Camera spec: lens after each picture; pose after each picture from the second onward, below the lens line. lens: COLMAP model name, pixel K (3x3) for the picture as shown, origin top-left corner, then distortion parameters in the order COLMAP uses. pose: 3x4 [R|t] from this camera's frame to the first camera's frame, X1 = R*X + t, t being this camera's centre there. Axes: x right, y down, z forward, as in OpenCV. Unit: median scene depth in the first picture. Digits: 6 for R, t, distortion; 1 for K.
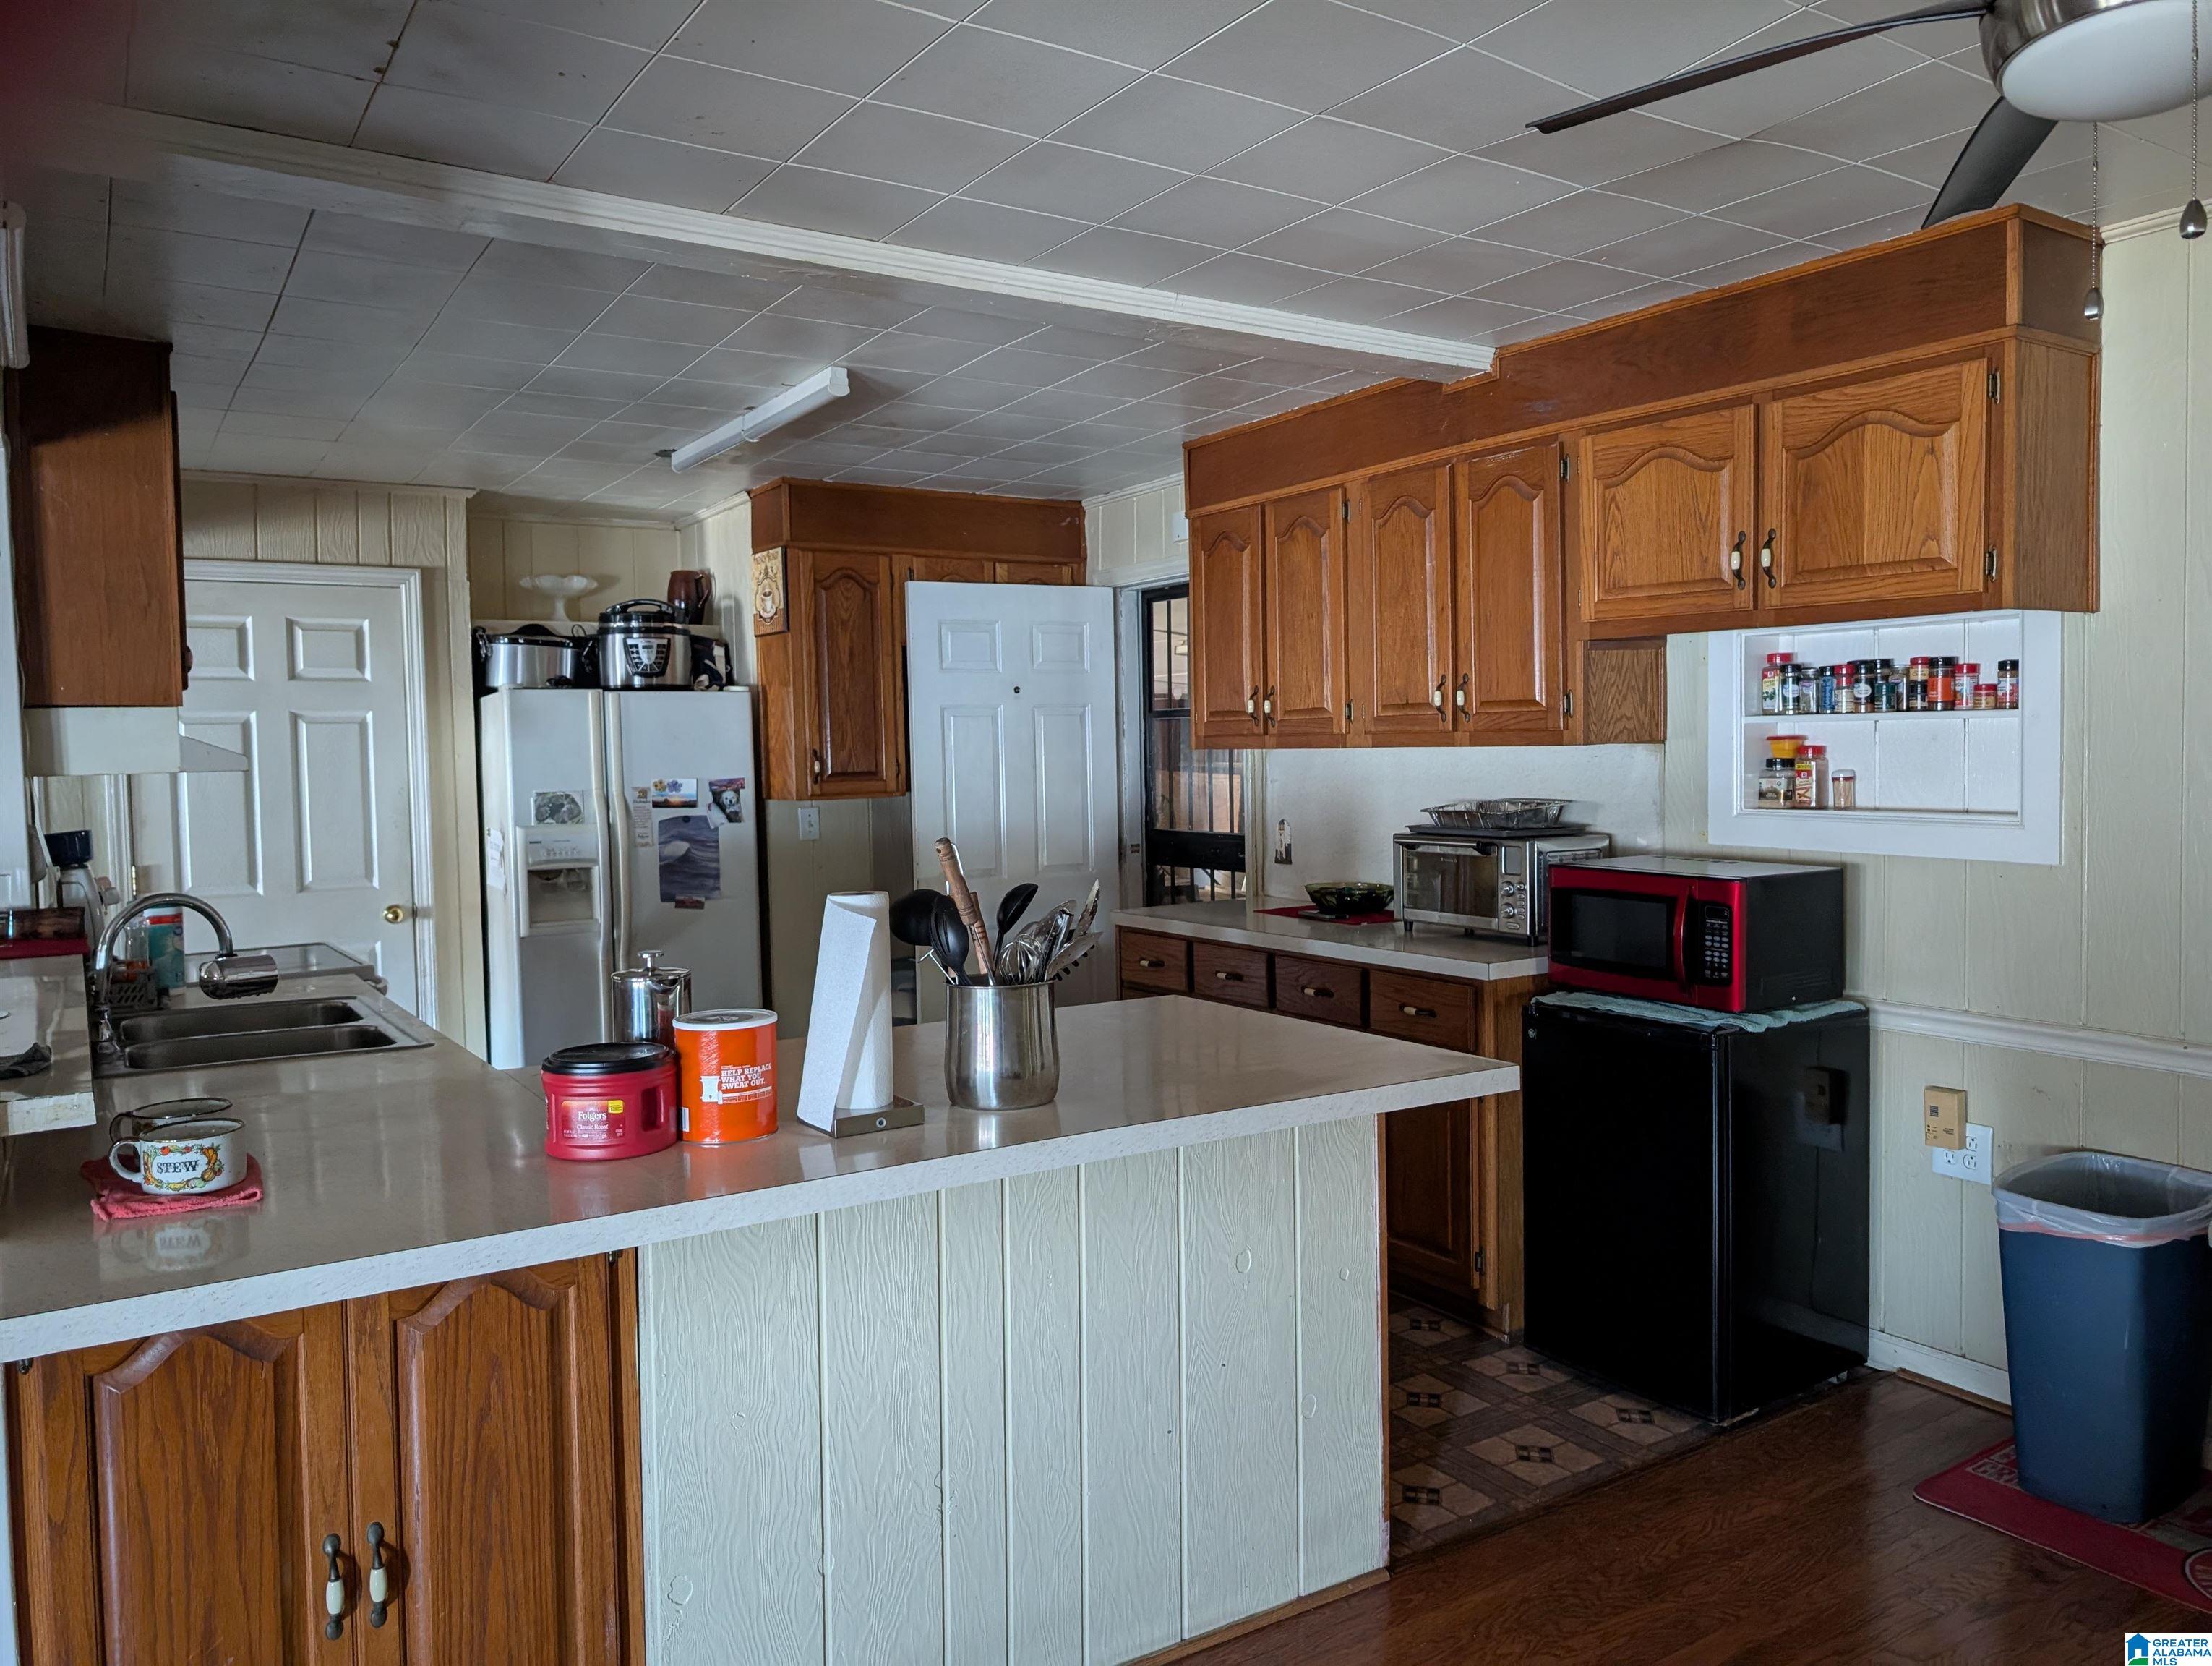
lens RADIAL K [[1574.1, 0, 1101.0], [0, 1574.1, 827.1], [0, 0, 1]] dist [-0.003911, -0.002799]
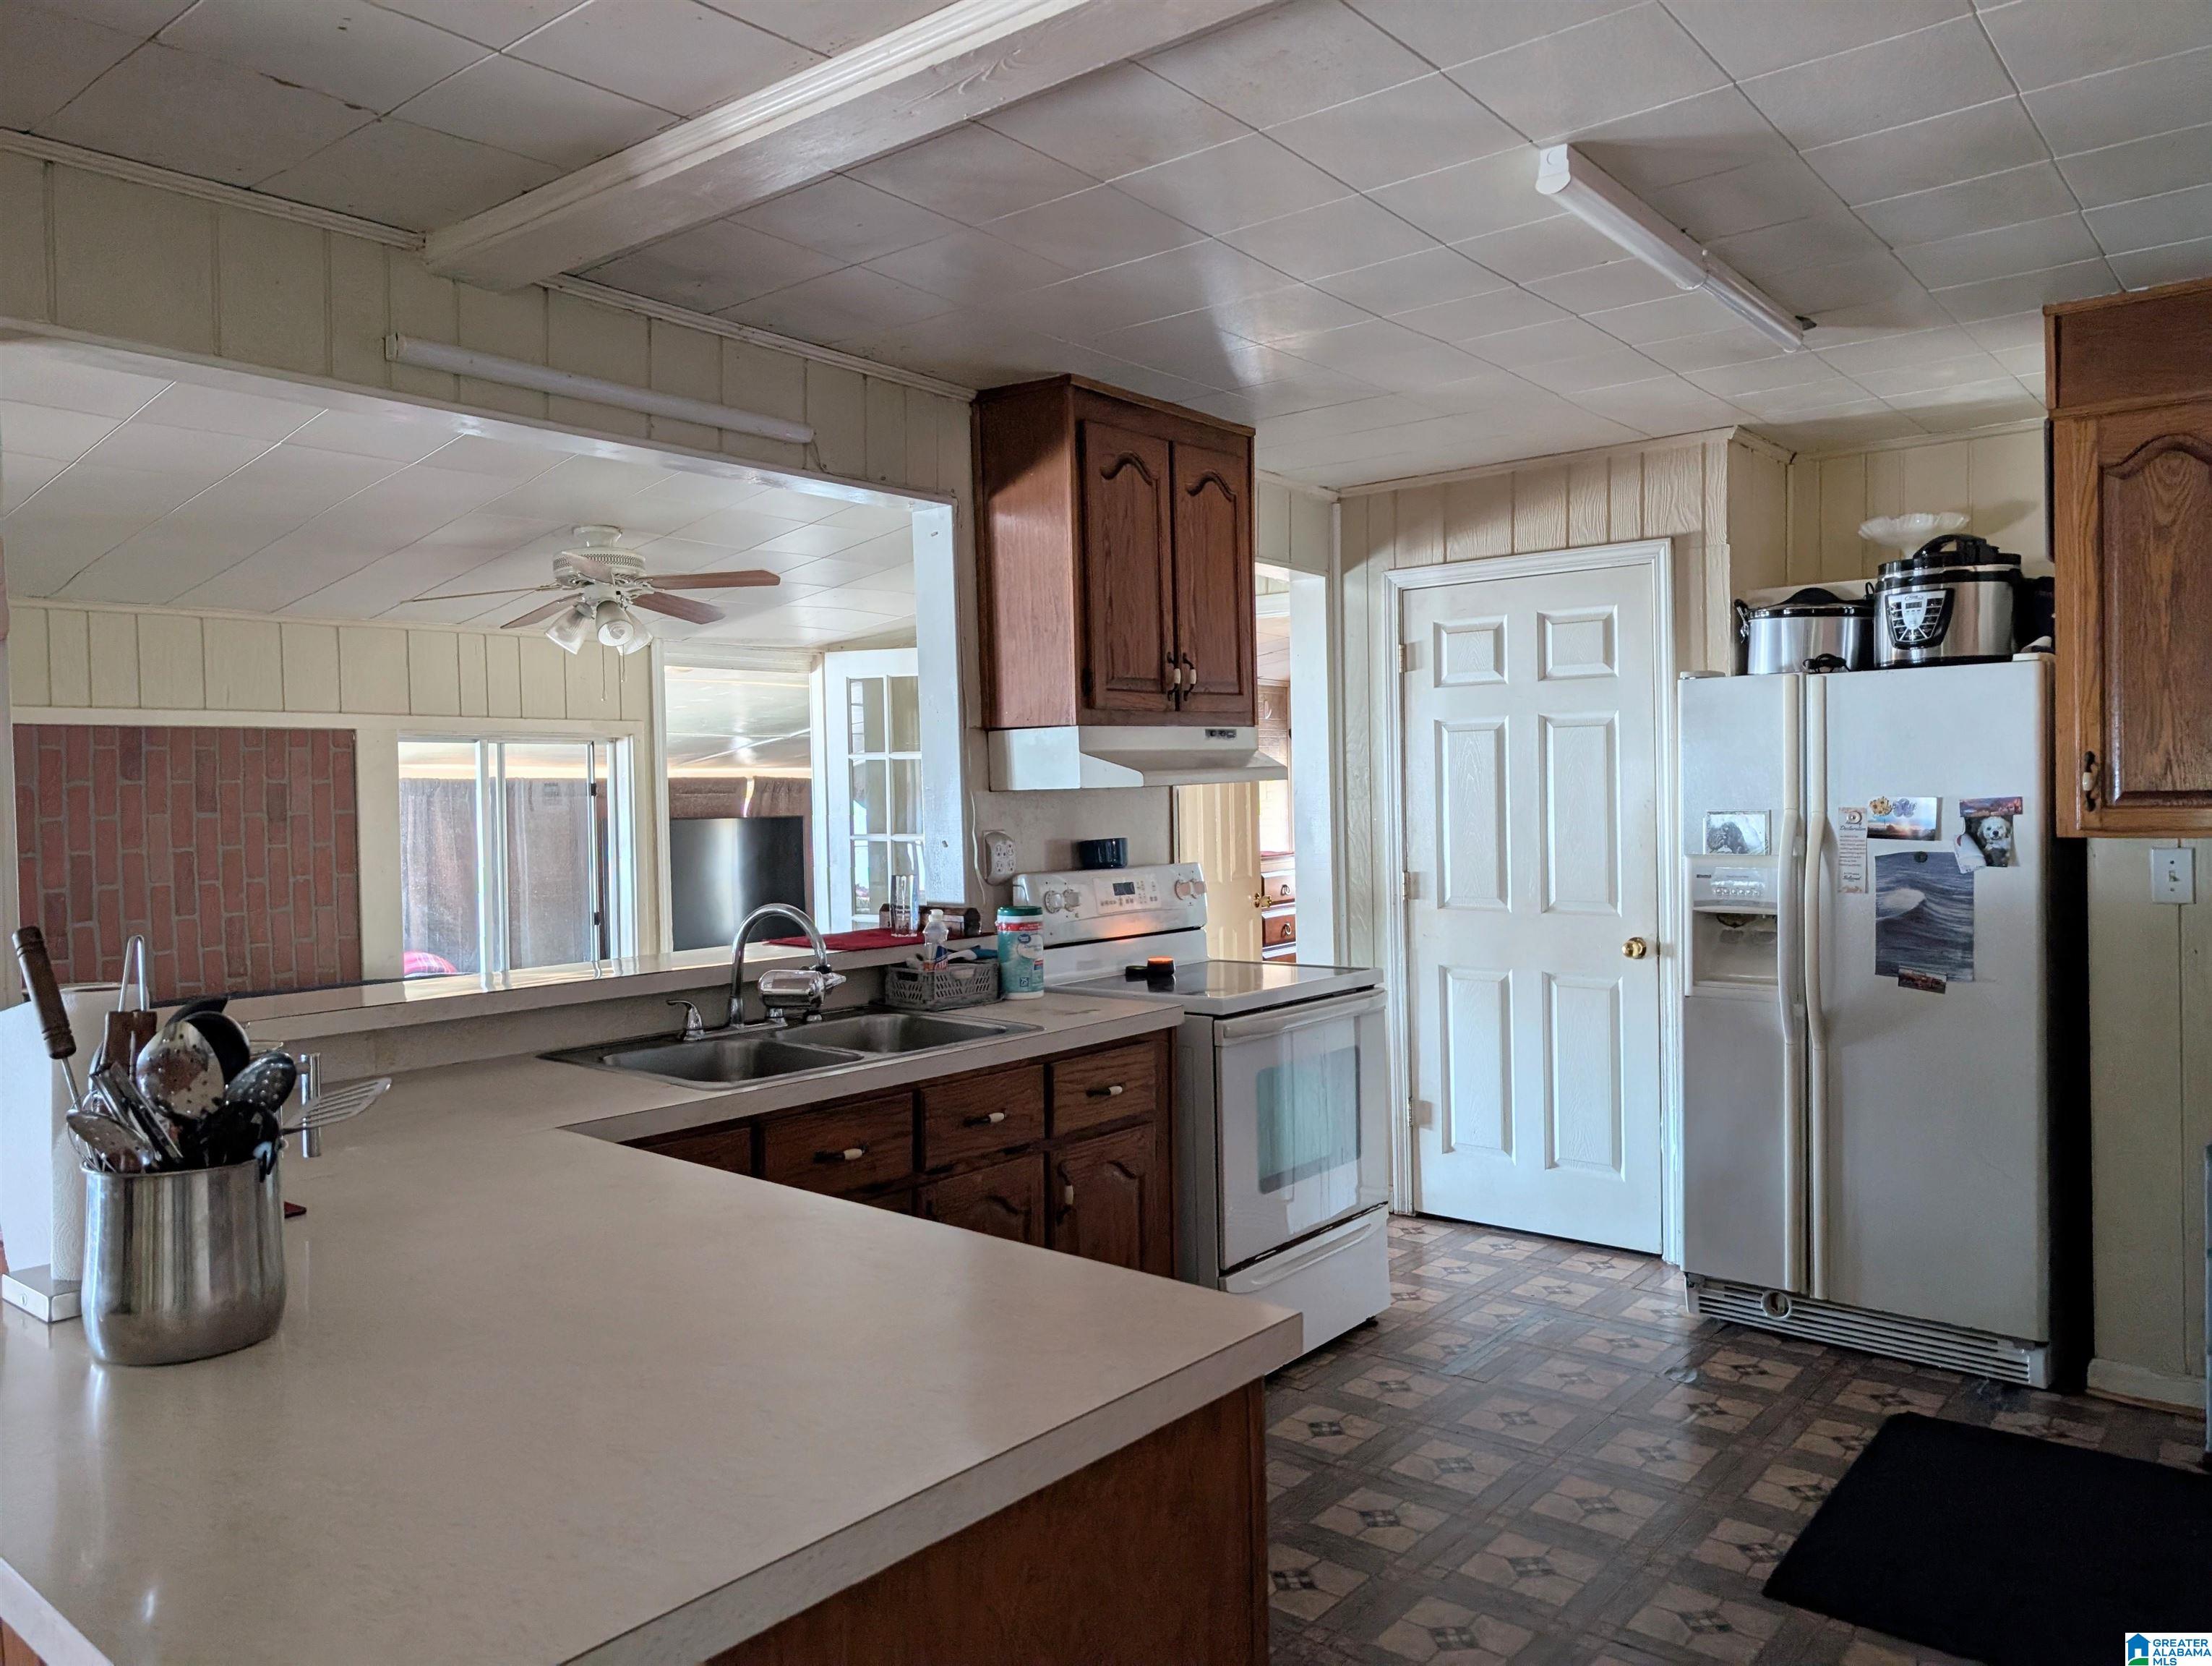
lens RADIAL K [[1574.1, 0, 1103.7], [0, 1574.1, 832.5], [0, 0, 1]] dist [-0.003911, -0.002799]
pose [[0.298158, 0.042752, -0.953559, 0.272141], [-0.033152, 0.998858, 0.034417, -0.026966], [0.953941, 0.021351, 0.299234, 0.464488]]
